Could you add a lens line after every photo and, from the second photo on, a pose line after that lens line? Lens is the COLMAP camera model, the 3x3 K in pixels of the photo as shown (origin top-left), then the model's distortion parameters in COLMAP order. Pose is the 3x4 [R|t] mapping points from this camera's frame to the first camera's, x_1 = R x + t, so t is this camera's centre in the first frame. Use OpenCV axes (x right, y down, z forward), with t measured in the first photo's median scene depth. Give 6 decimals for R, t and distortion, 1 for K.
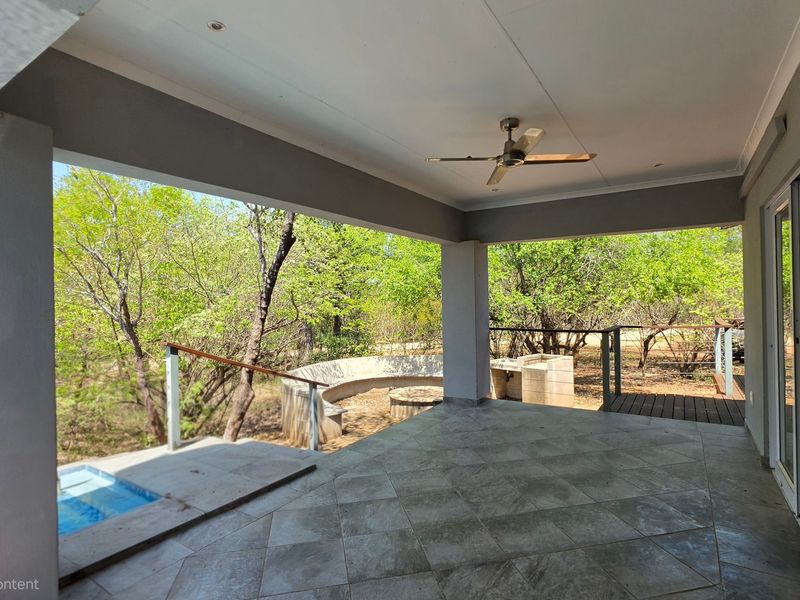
lens RADIAL K [[429.7, 0, 401.3], [0, 429.7, 296.5], [0, 0, 1]] dist [-0.004647, -0.002216]
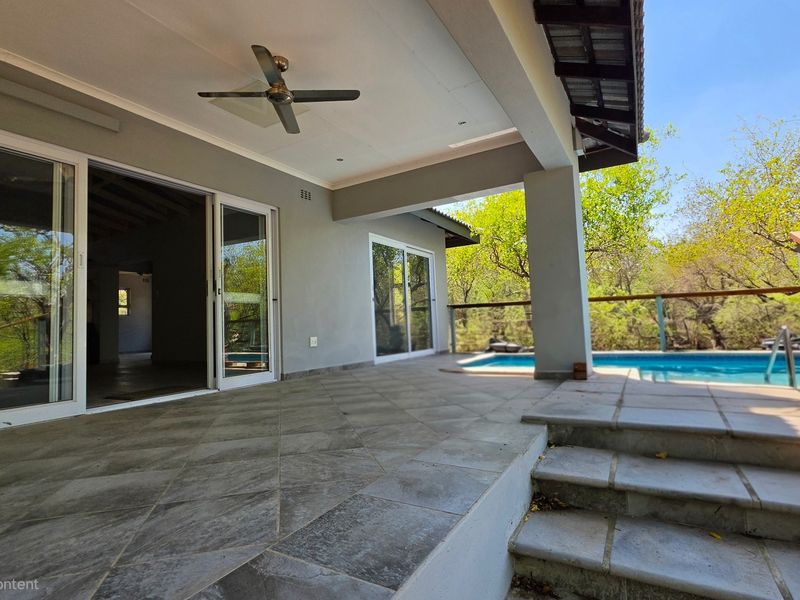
lens RADIAL K [[429.7, 0, 401.3], [0, 429.7, 296.5], [0, 0, 1]] dist [-0.004647, -0.002216]
pose [[-0.997345, 0.050343, -0.052608, 0.035322], [0.054102, 0.995888, -0.072661, 0.260463], [0.048734, -0.075314, -0.995968, 1.949848]]
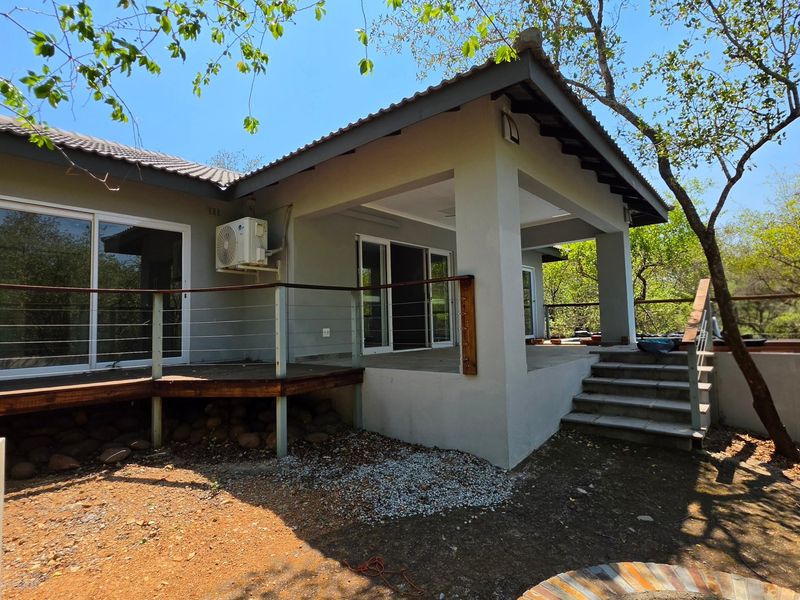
lens RADIAL K [[429.7, 0, 401.3], [0, 429.7, 296.5], [0, 0, 1]] dist [-0.004647, -0.002216]
pose [[-0.990847, 0.047060, 0.126519, 0.335462], [0.037539, 0.996354, -0.076606, 0.295200], [-0.129663, -0.071156, -0.989002, 3.071606]]
